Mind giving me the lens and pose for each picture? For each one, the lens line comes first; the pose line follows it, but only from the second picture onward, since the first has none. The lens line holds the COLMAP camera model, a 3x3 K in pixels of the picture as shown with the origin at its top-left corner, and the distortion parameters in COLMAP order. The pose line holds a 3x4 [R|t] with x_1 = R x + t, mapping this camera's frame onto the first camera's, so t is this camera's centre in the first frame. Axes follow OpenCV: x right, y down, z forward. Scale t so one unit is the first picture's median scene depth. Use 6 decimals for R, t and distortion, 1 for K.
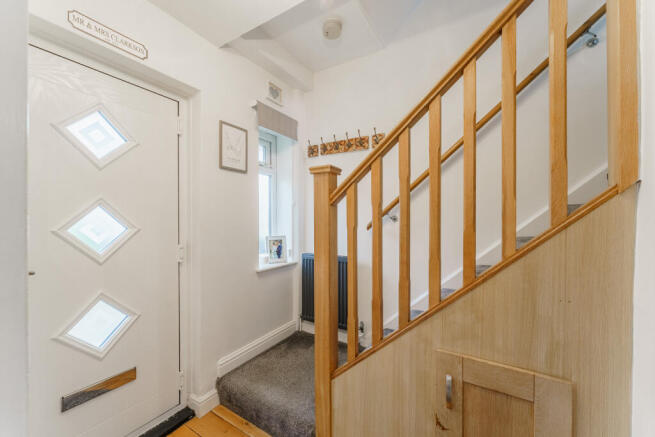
lens RADIAL K [[266.3, 0, 328.5], [0, 266.3, 219.5], [0, 0, 1]] dist [-0.000539, -0.000242]
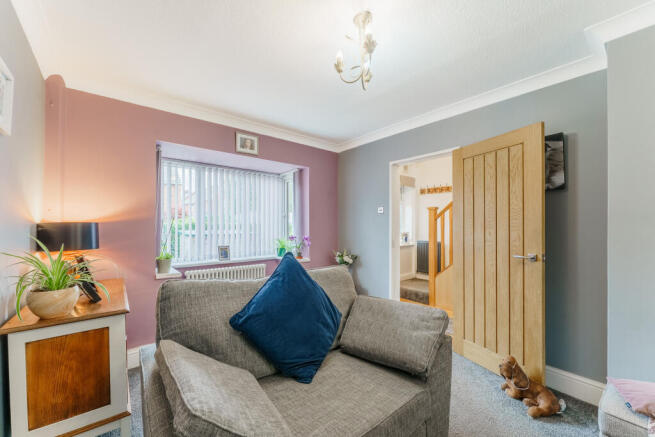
lens RADIAL K [[266.3, 0, 321.5], [0, 266.3, 222.5], [0, 0, 1]] dist [-0.000539, -0.000242]
pose [[0.939648, -0.000439, -0.342143, -0.095603], [0.000439, 1.000000, -0.000078, -0.015695], [0.342143, -0.000077, 0.939648, -1.309368]]
